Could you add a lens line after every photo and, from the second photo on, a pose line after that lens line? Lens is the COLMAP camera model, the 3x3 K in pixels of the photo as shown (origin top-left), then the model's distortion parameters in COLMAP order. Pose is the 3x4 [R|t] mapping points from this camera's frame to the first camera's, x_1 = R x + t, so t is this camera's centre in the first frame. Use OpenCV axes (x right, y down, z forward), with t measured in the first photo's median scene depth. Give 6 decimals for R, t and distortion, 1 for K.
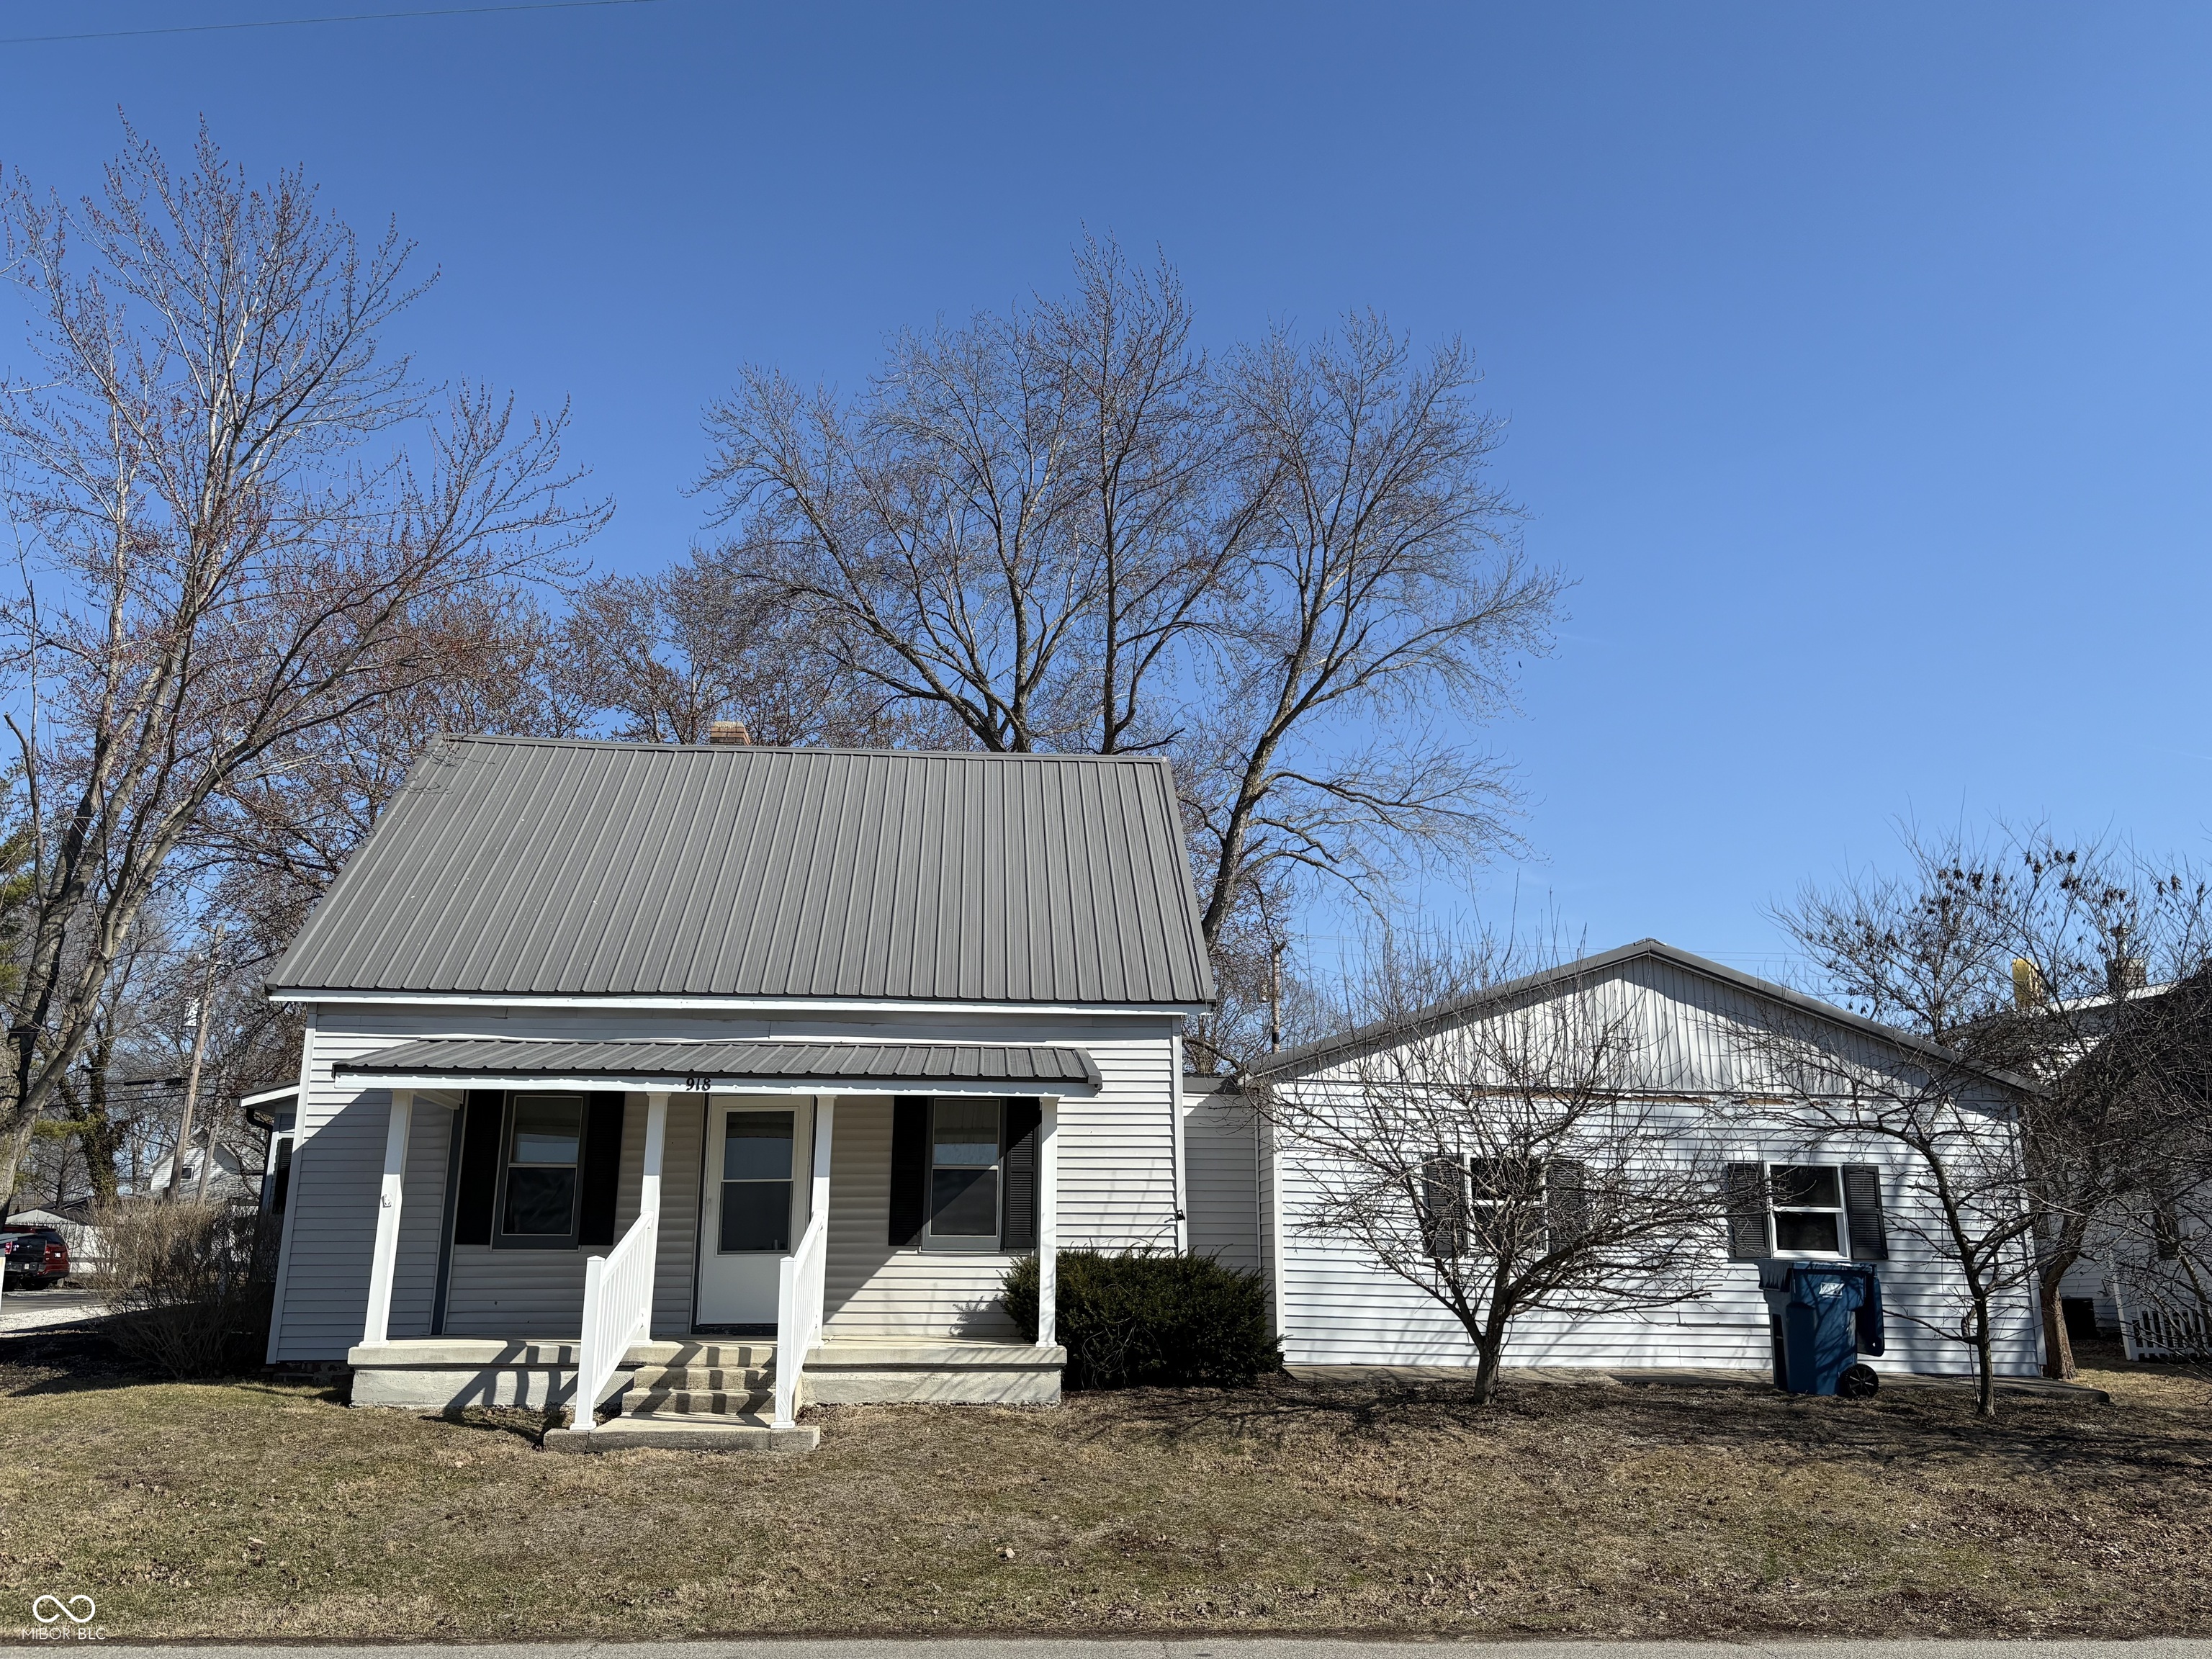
lens RADIAL K [[1718.6, 0, 1106.0], [0, 1718.6, 829.5], [0, 0, 1]] dist [-0.043569, 0.000572]
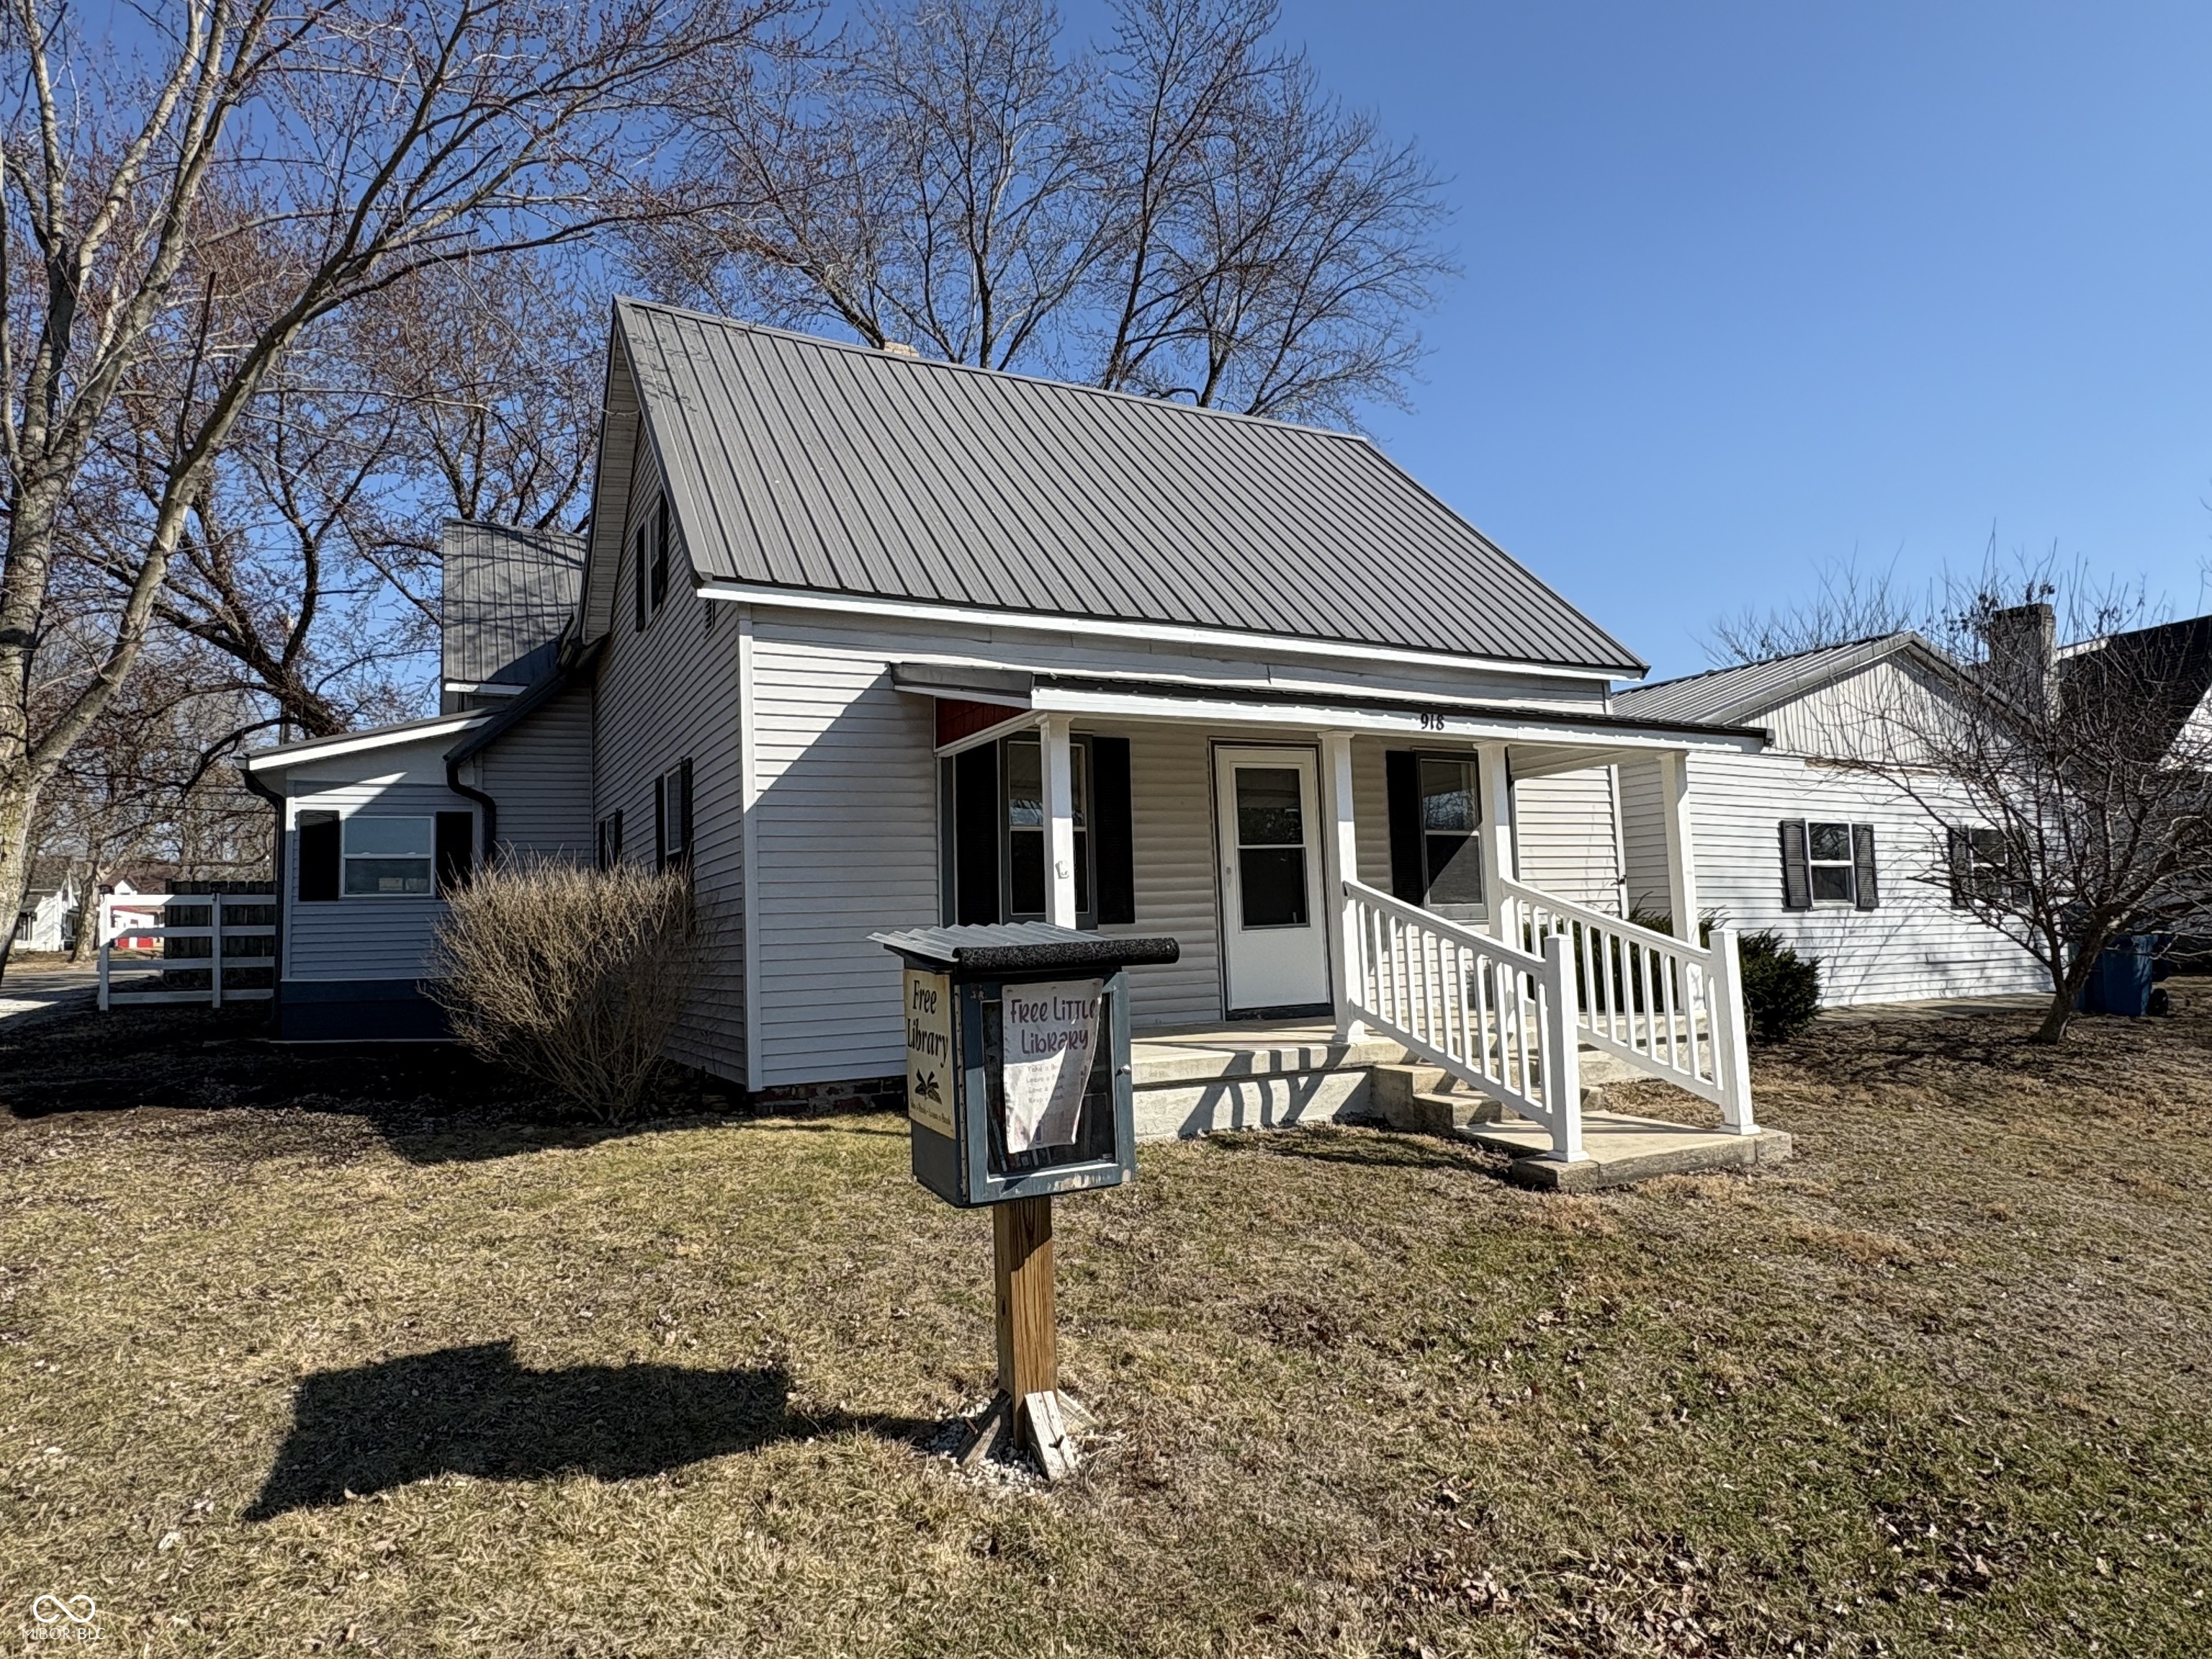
lens RADIAL K [[1333.8, 0, 1106.0], [0, 1333.8, 829.5], [0, 0, 1]] dist [-0.006442, -0.001462]
pose [[0.926869, 0.005072, 0.375350, -0.544657], [-0.068964, 0.985190, 0.156984, 0.096785], [-0.368995, -0.171389, 0.913492, 0.414214]]
